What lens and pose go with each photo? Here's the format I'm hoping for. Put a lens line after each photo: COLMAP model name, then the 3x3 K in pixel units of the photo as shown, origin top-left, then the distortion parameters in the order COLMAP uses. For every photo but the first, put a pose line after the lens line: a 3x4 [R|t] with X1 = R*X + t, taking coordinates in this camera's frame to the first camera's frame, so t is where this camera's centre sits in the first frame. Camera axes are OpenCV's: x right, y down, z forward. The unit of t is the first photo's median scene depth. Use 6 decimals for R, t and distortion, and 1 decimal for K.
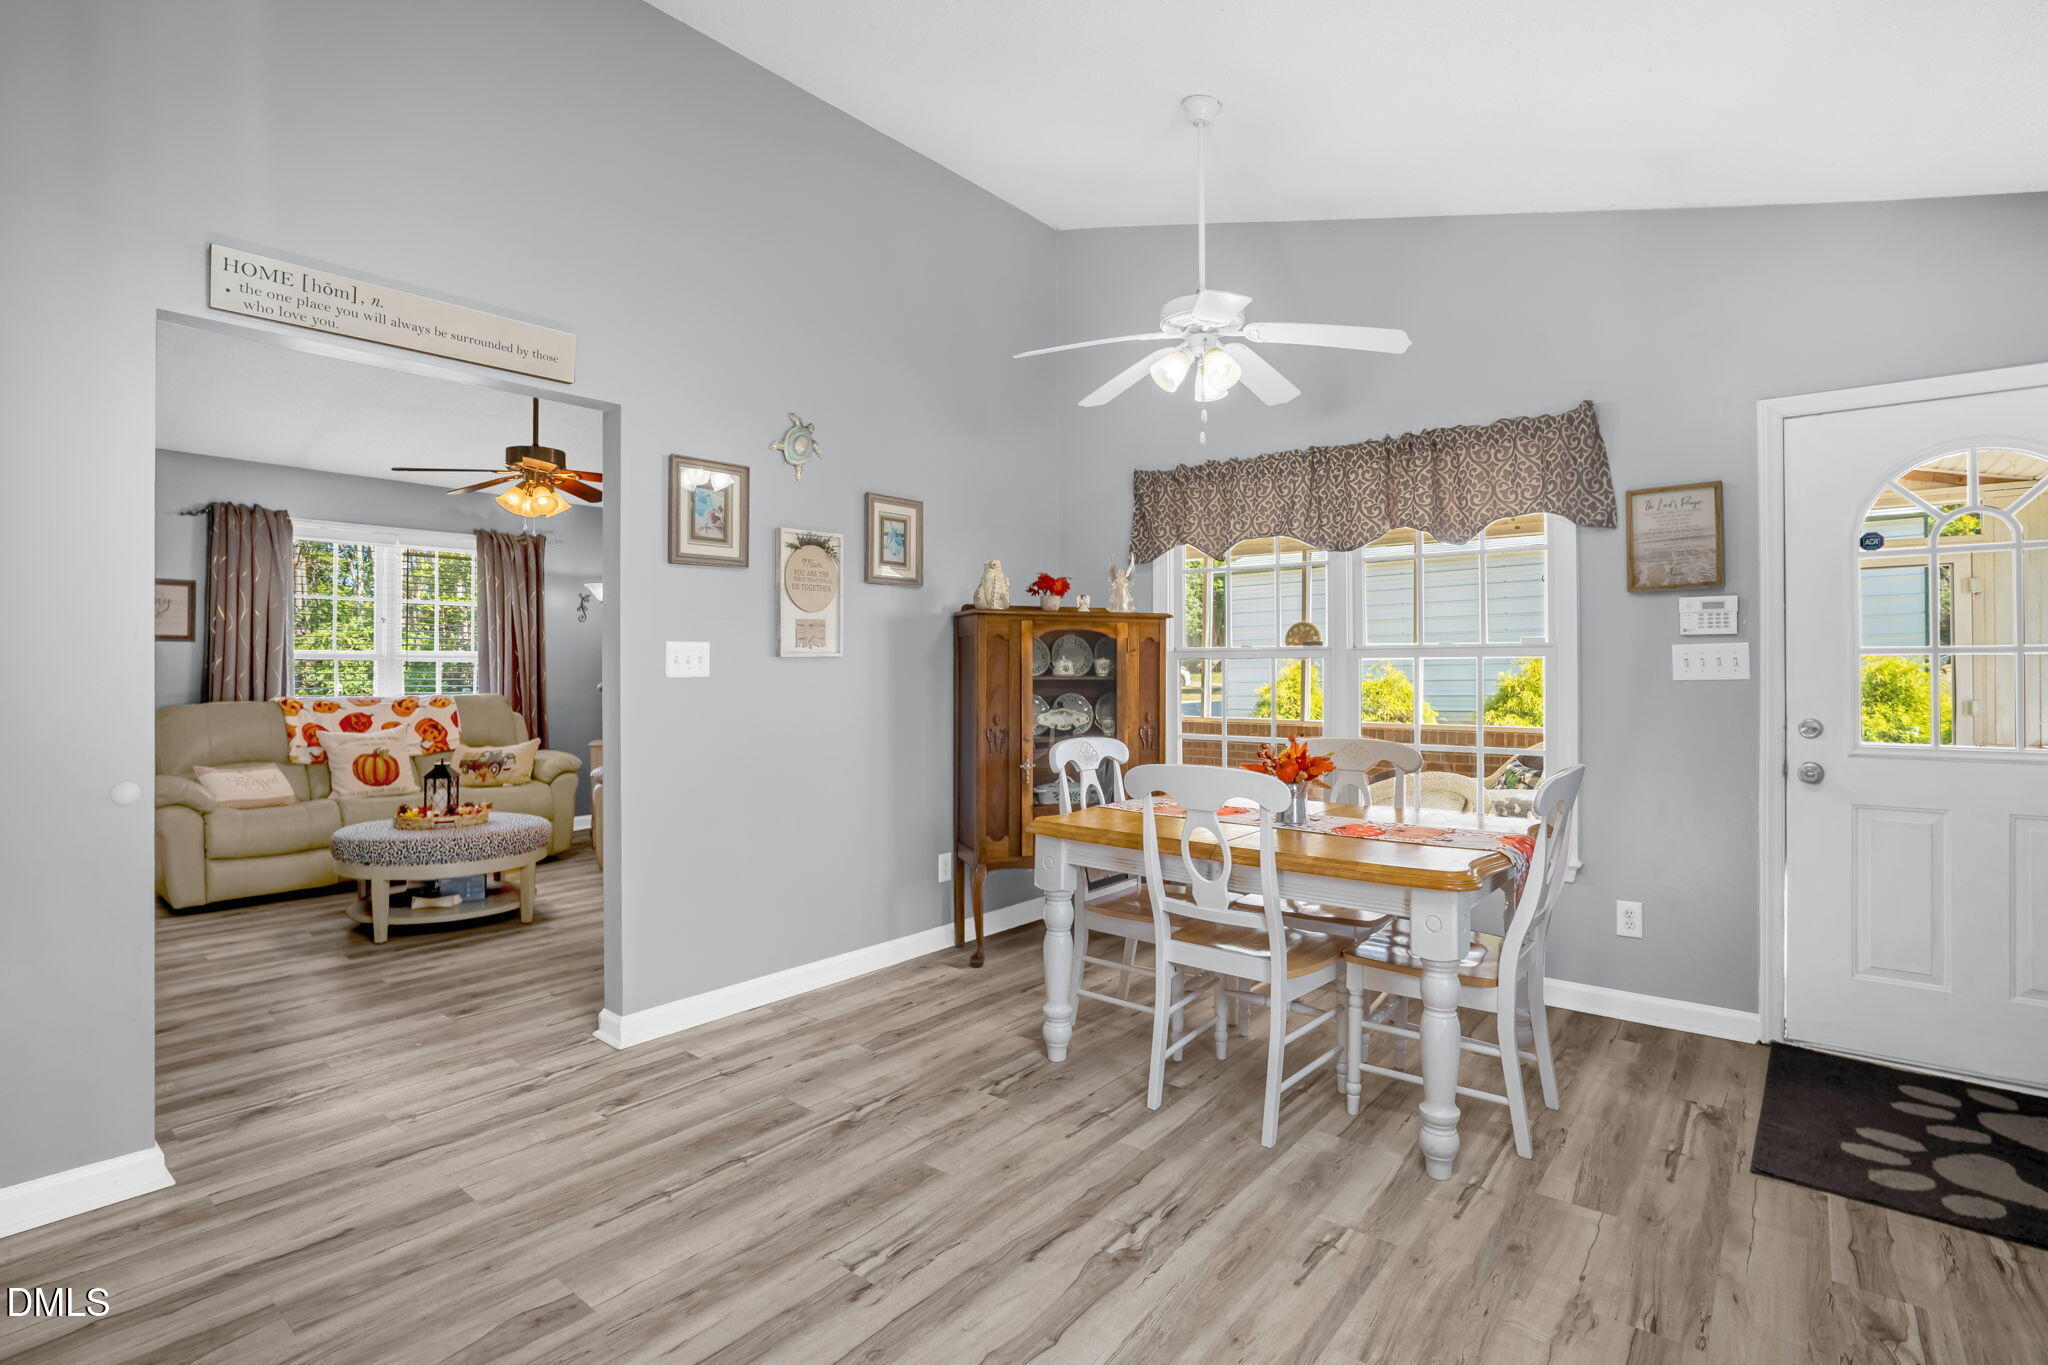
lens RADIAL K [[992.3, 0, 1012.9], [0, 992.3, 659.0], [0, 0, 1]] dist [-0.040969, 0.016388]
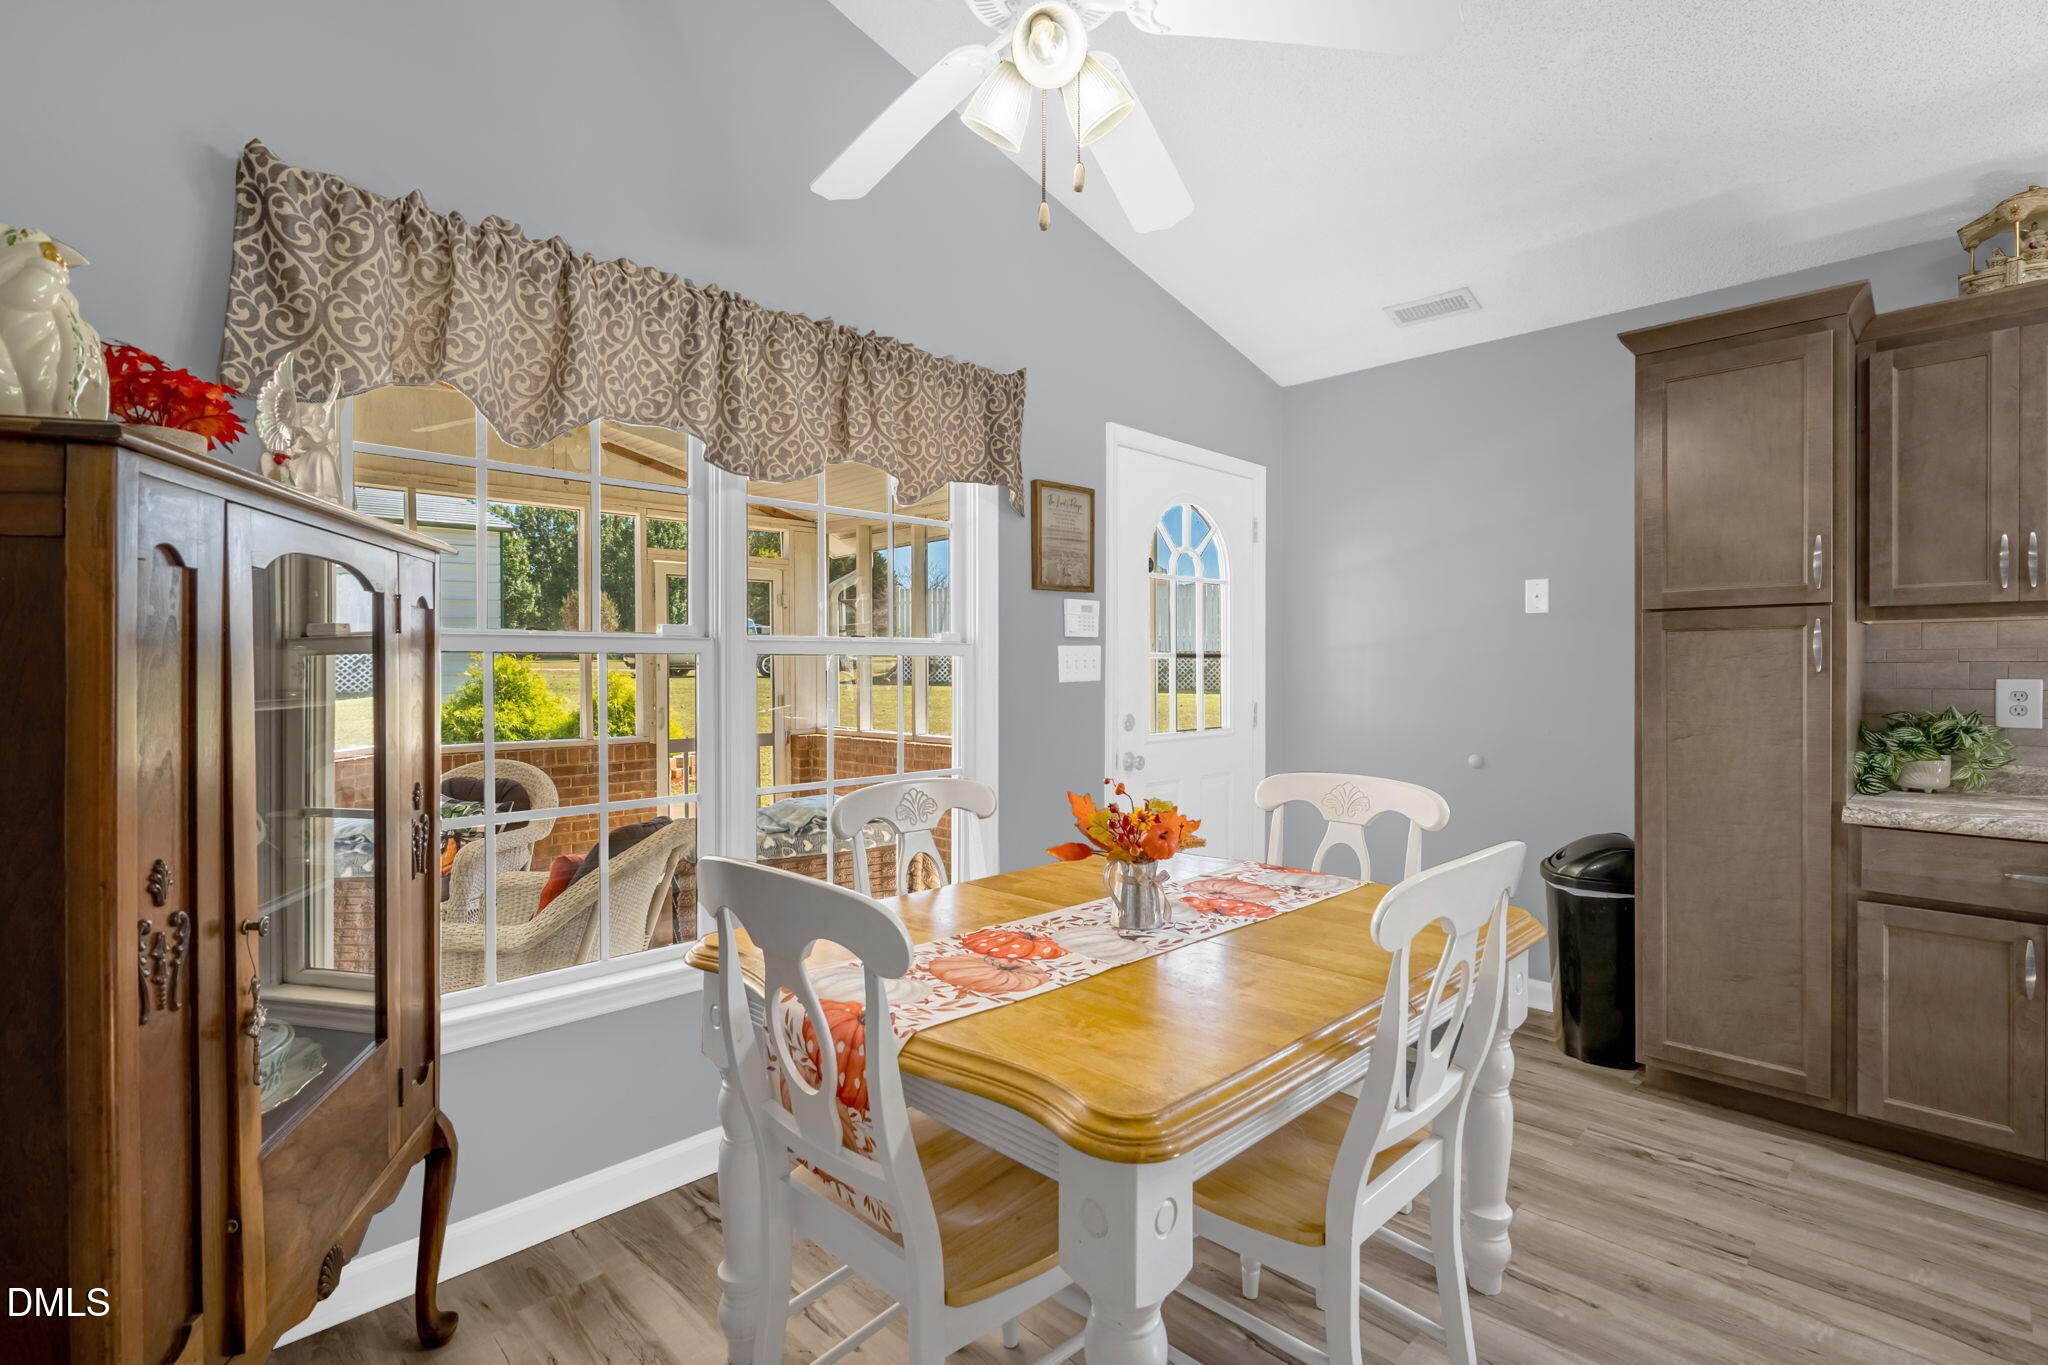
lens RADIAL K [[966.6, 0, 1020.2], [0, 966.6, 666.8], [0, 0, 1]] dist [0.001442, 0.000893]
pose [[0.097188, 0.001982, 0.995264, -0.230507], [-0.004082, 0.999990, -0.001592, 0.006084], [-0.995258, -0.003908, 0.097195, 0.738017]]
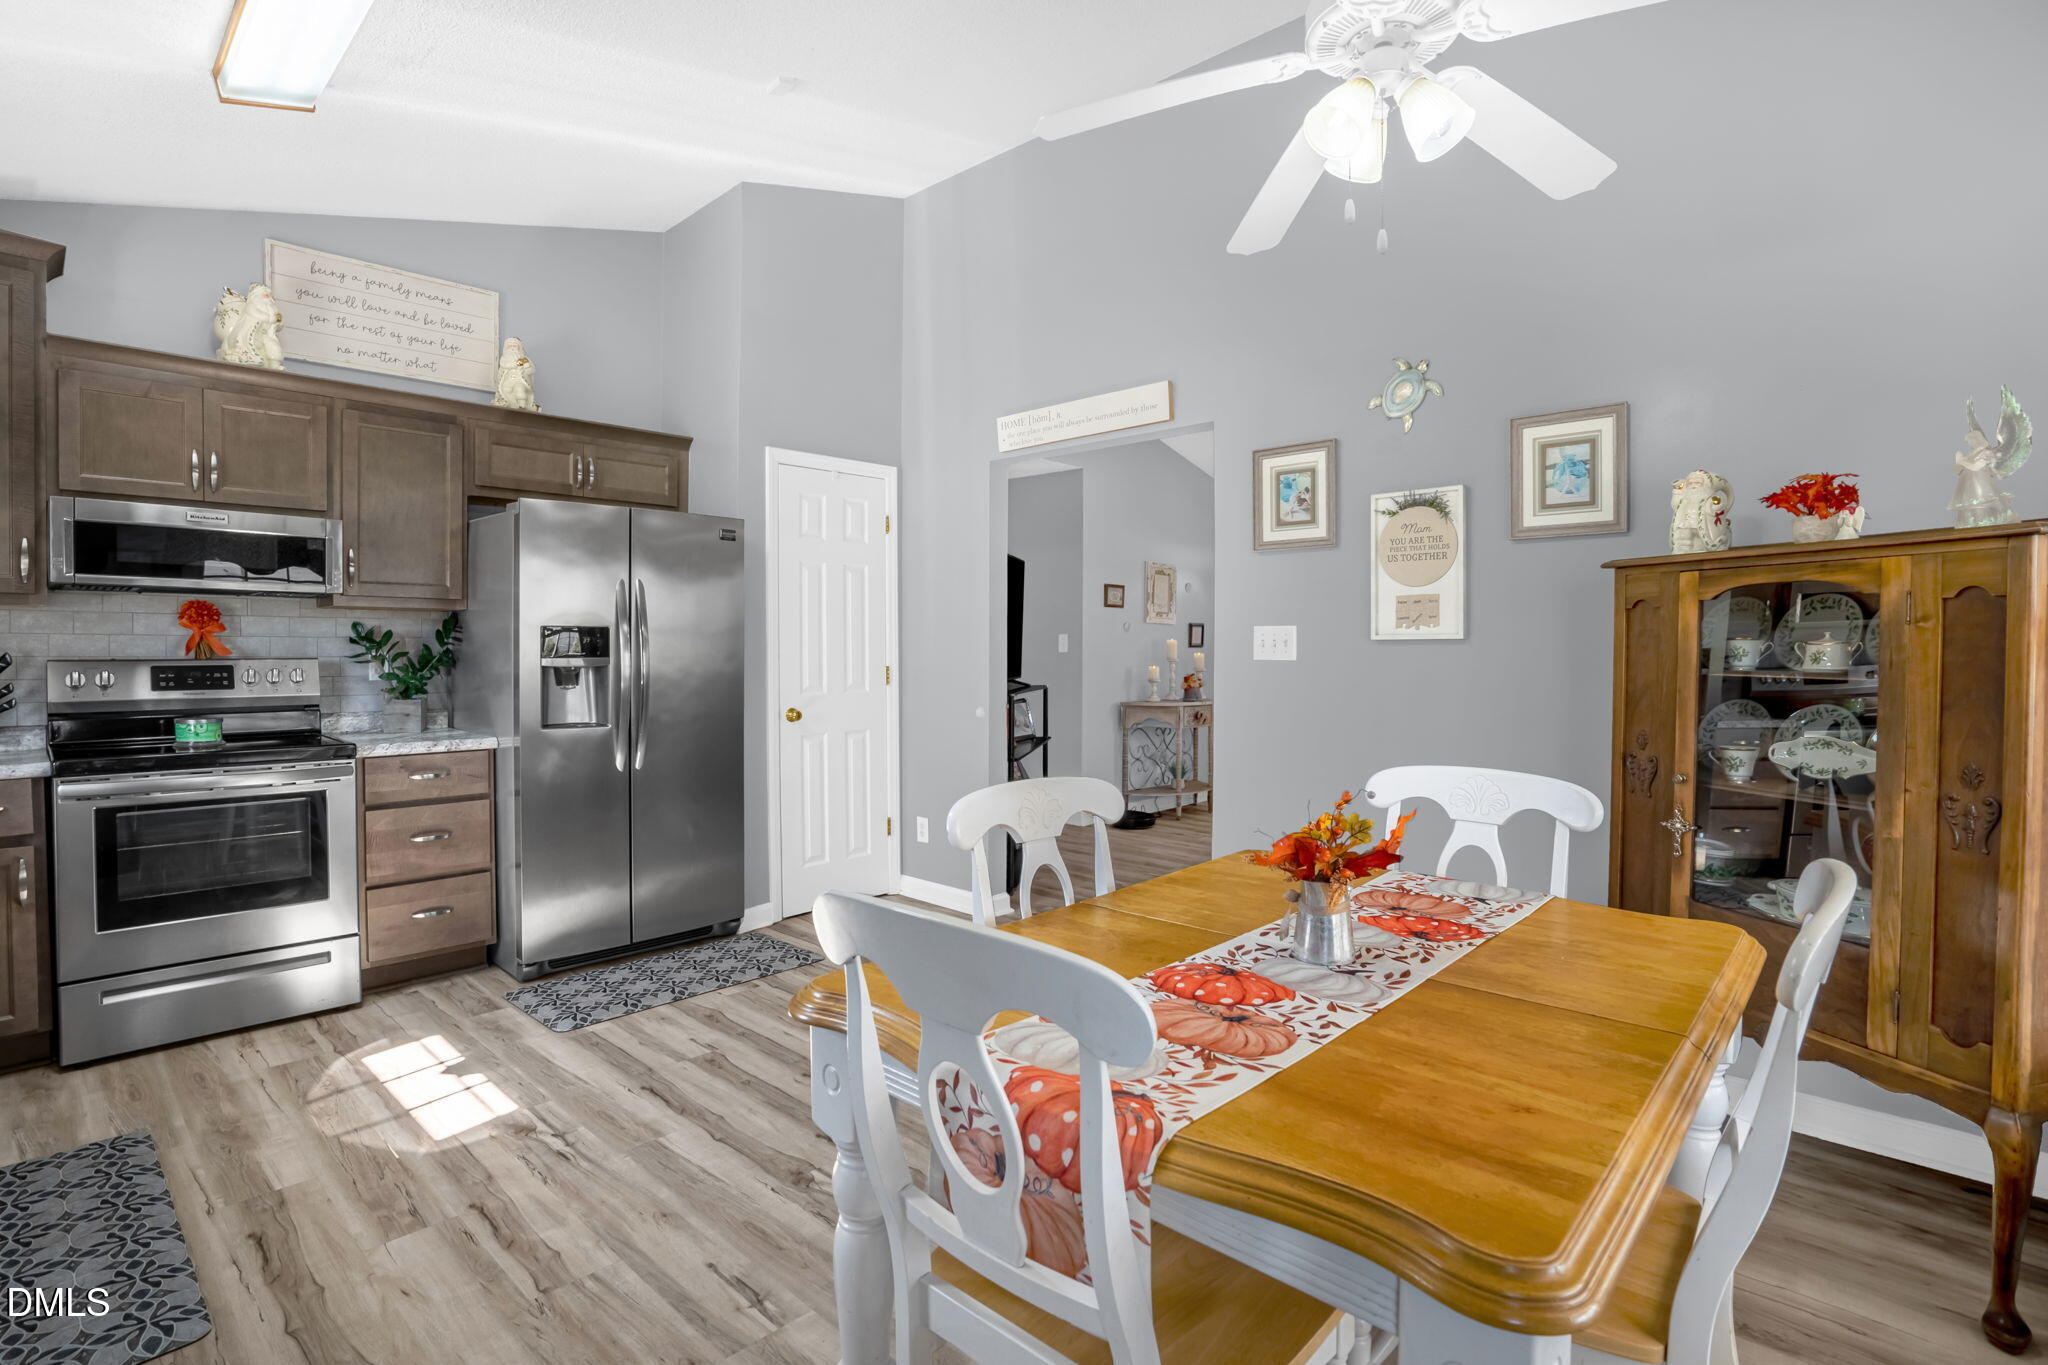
lens RADIAL K [[975.5, 0, 1019.1], [0, 975.5, 674.5], [0, 0, 1]] dist [-0.031703, 0.000305]
pose [[-0.055519, 0.026102, -0.998116, 0.572758], [-0.000277, 0.999658, 0.026158, 0.005481], [0.998458, 0.001729, -0.055492, 0.634174]]
